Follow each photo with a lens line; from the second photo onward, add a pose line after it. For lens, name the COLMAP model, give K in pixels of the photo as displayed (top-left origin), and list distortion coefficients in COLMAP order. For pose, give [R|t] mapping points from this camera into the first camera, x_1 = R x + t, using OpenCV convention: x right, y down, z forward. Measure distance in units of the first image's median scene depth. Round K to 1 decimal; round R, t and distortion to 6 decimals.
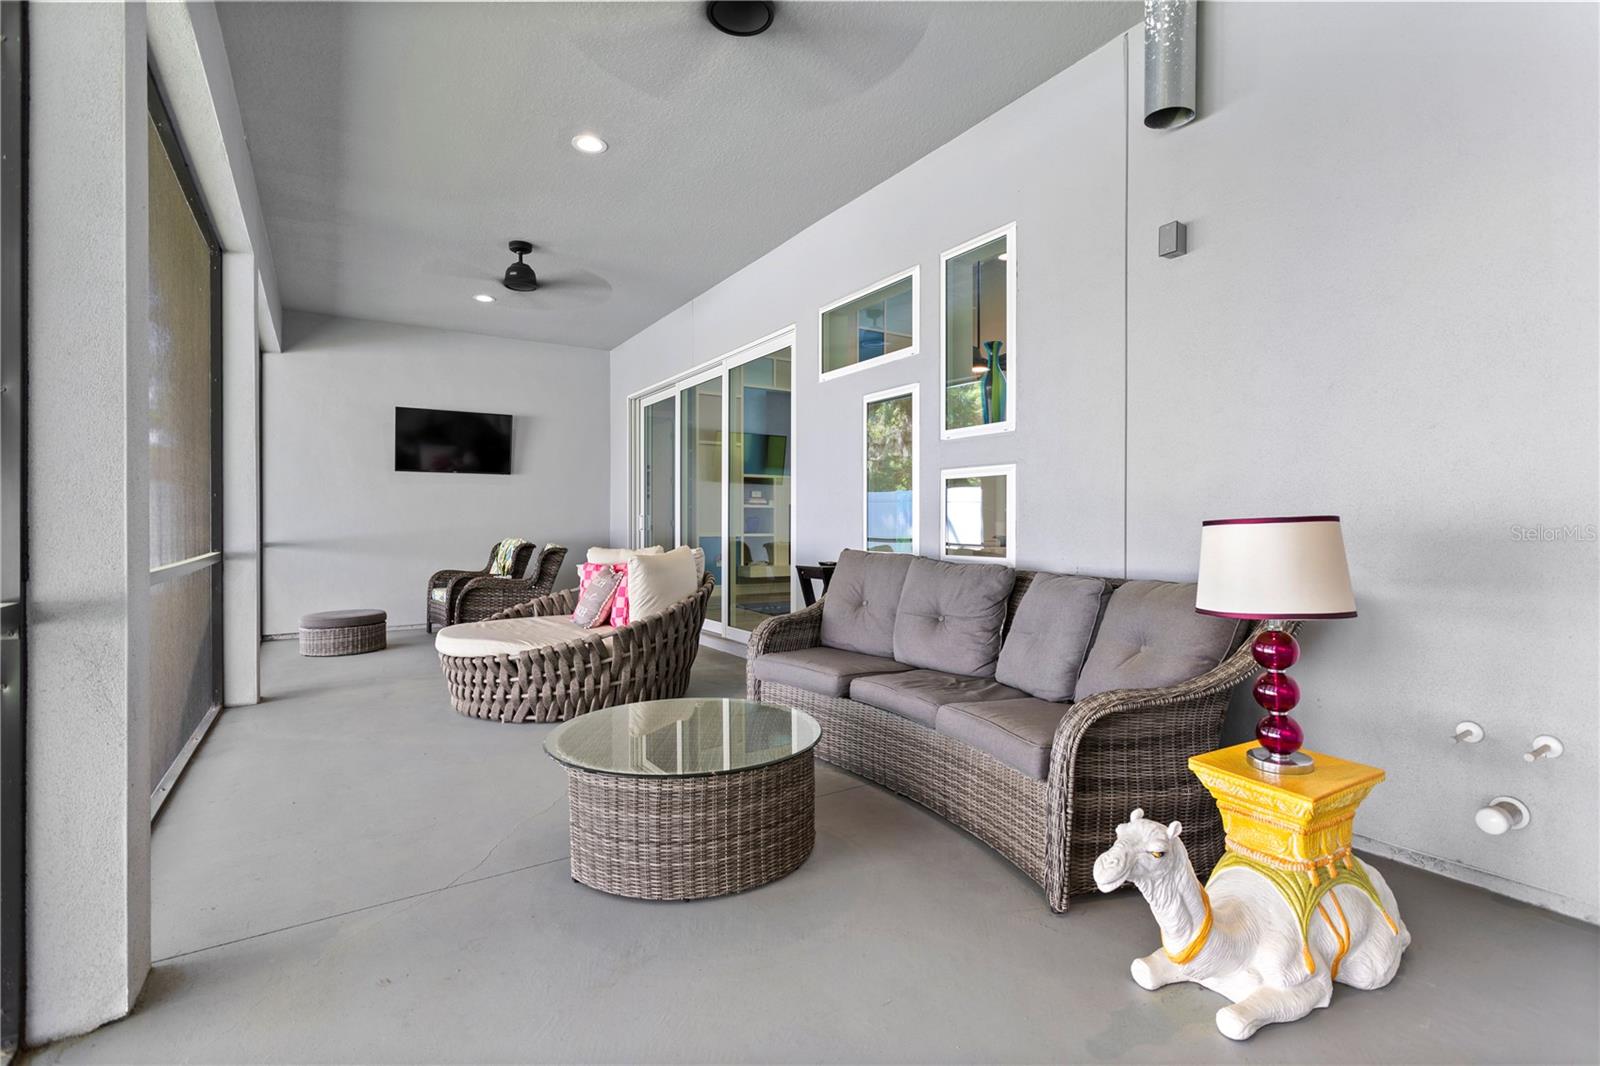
lens RADIAL K [[754.4, 0, 800.0], [0, 754.4, 533.0], [0, 0, 1]] dist [0.001114, 0.000268]
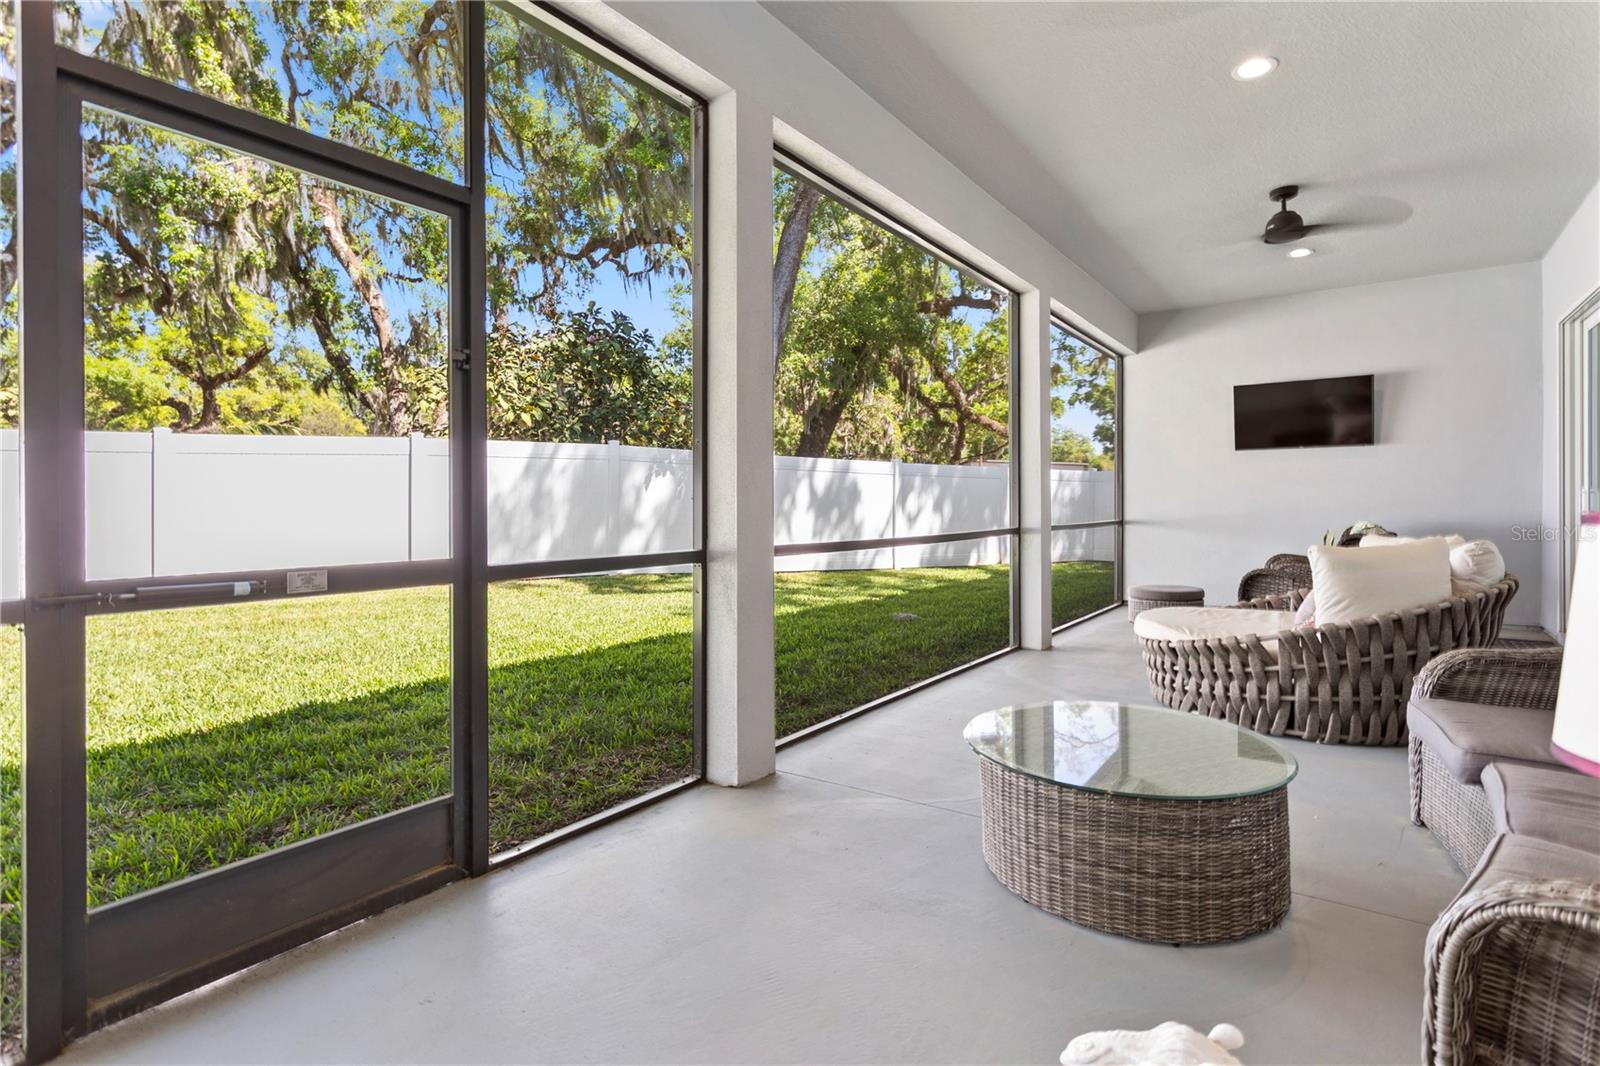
lens RADIAL K [[769.5, 0, 805.1], [0, 769.5, 518.4], [0, 0, 1]] dist [-0.046110, 0.023215]
pose [[0.359845, 0.018053, -0.932837, 0.337969], [-0.008864, 0.999834, 0.015930, -0.007479], [0.932970, 0.002536, 0.359945, 0.201742]]
